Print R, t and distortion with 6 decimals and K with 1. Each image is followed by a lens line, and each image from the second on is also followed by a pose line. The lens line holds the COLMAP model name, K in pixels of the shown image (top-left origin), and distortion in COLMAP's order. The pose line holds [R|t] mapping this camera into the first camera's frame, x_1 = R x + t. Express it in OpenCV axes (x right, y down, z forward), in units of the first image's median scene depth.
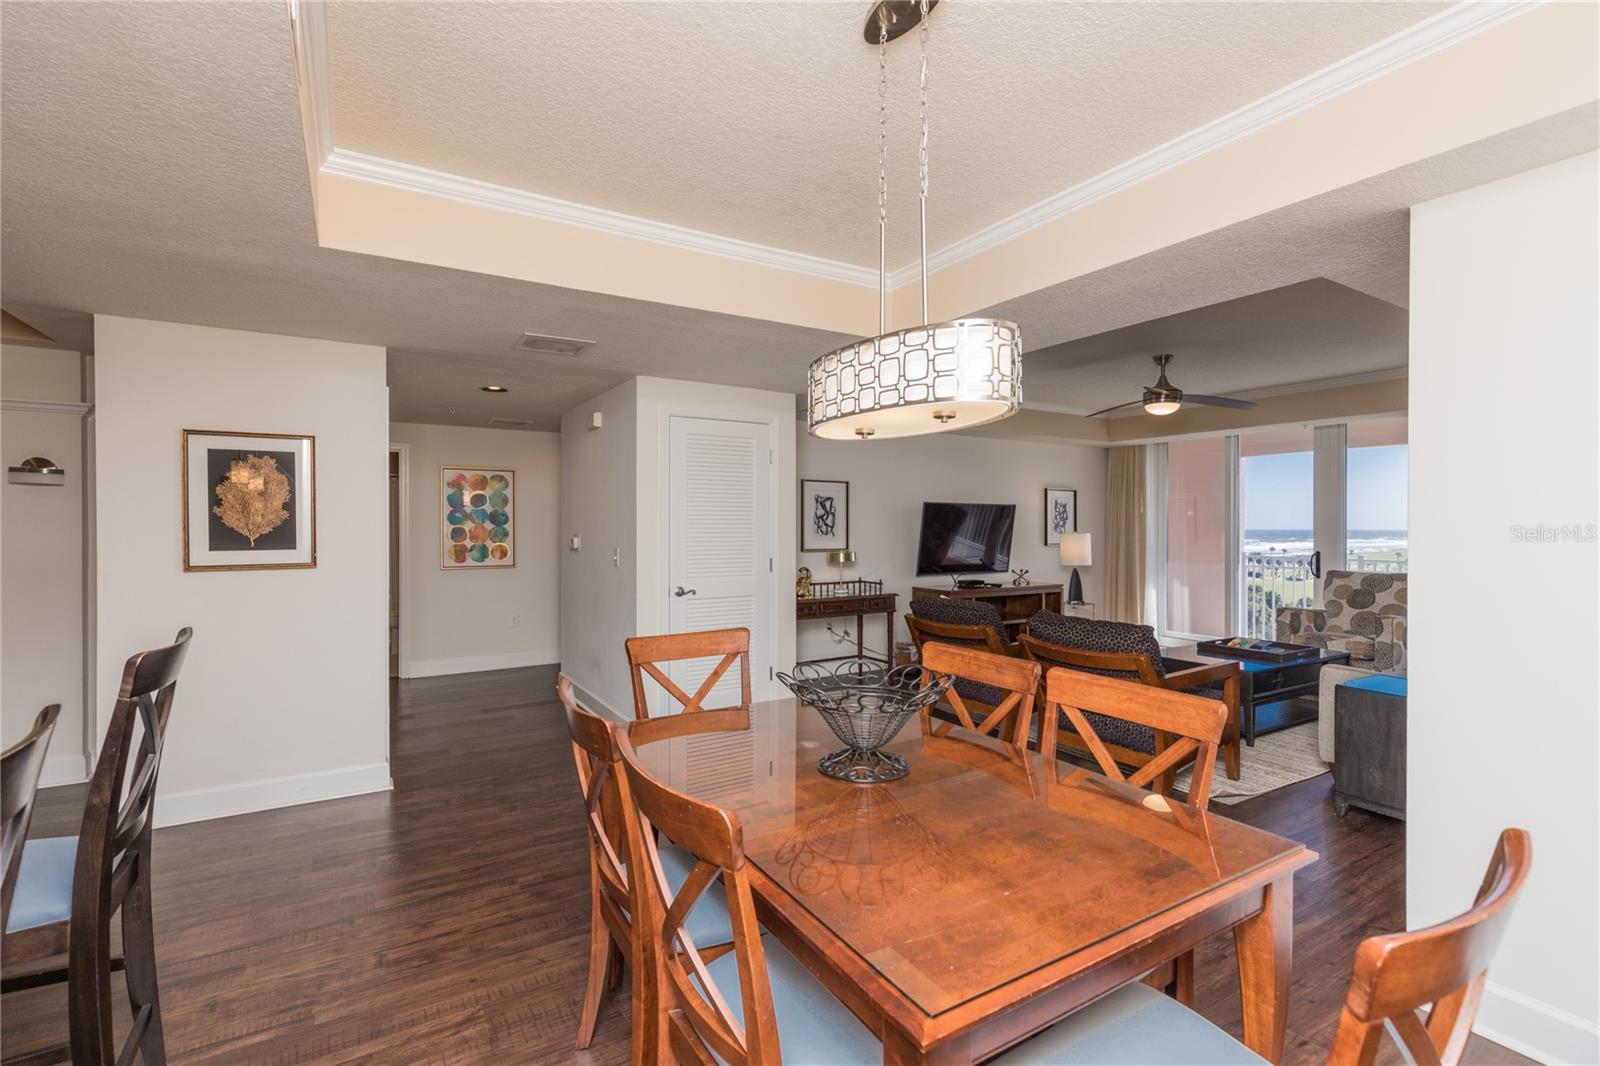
lens RADIAL K [[719.8, 0, 771.3], [0, 719.8, 528.1], [0, 0, 1]] dist [-0.000671, -0.000549]
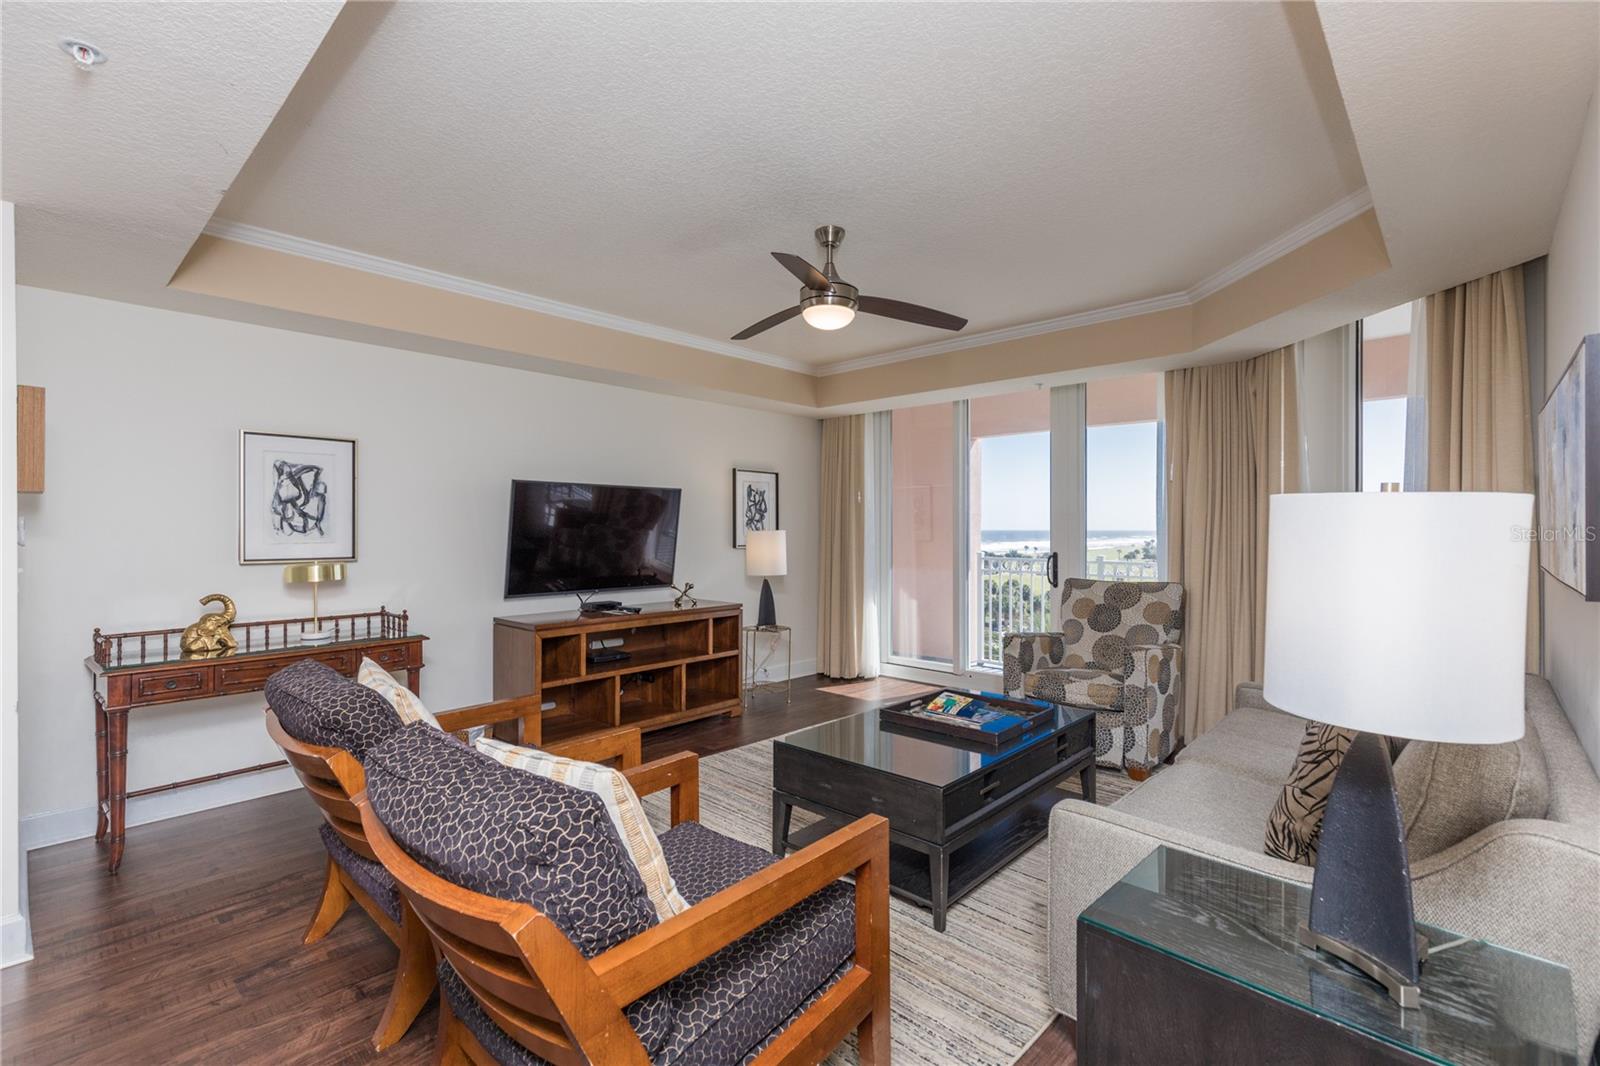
lens RADIAL K [[720.6, 0, 801.4], [0, 720.6, 526.3], [0, 0, 1]] dist [-0.000003, -0.000530]
pose [[0.954329, -0.000800, 0.298756, 0.276022], [0.003113, 0.999969, -0.007267, 0.009459], [-0.298741, 0.007865, 0.954302, 0.352433]]
